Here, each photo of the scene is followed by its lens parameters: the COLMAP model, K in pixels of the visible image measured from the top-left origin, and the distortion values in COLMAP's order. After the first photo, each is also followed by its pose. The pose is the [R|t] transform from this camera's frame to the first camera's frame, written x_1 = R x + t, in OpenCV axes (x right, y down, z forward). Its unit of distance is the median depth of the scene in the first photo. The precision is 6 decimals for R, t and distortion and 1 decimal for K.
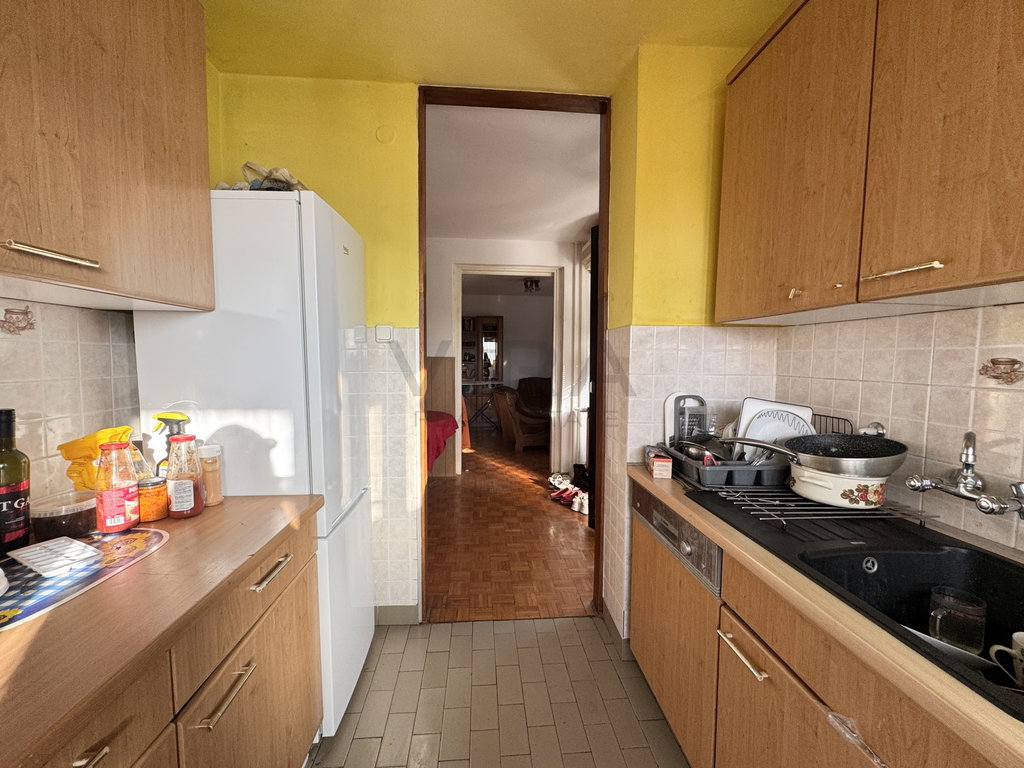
lens RADIAL K [[407.5, 0, 508.7], [0, 407.5, 386.2], [0, 0, 1]] dist [-0.006269, 0.000920]
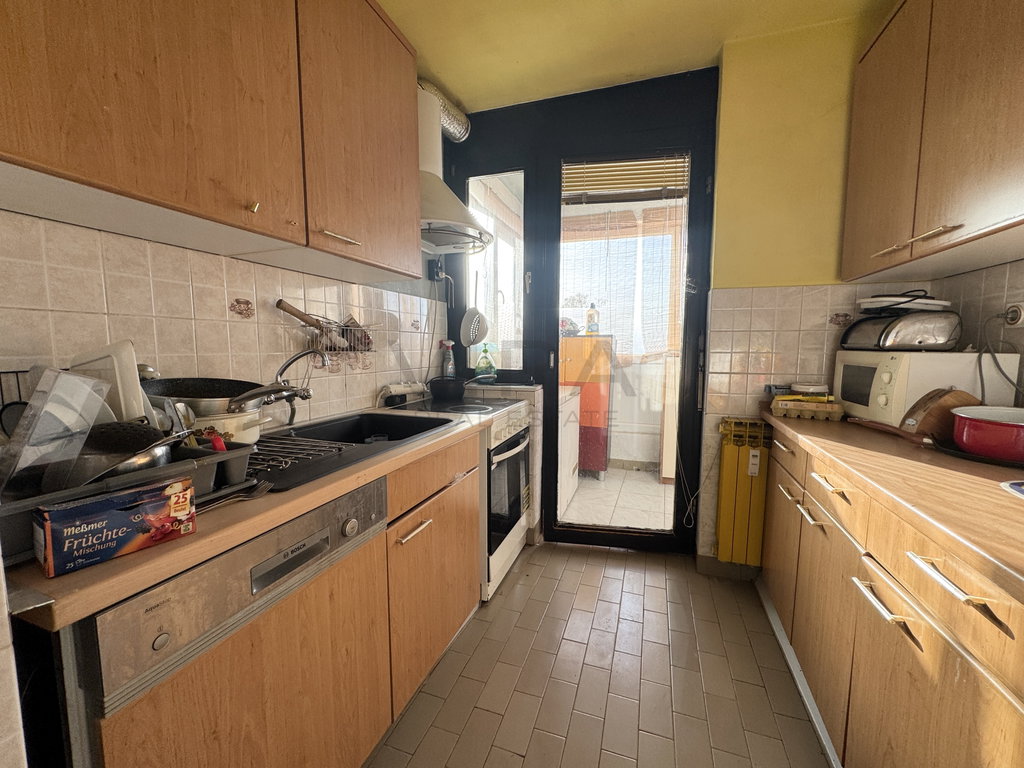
lens RADIAL K [[407.5, 0, 511.5], [0, 407.5, 384.2], [0, 0, 1]] dist [-0.006269, 0.000920]
pose [[-0.918466, -0.051871, 0.392083, -0.154187], [0.012045, 0.987234, 0.158823, 0.006739], [-0.395315, 0.150596, -0.906116, 1.736707]]
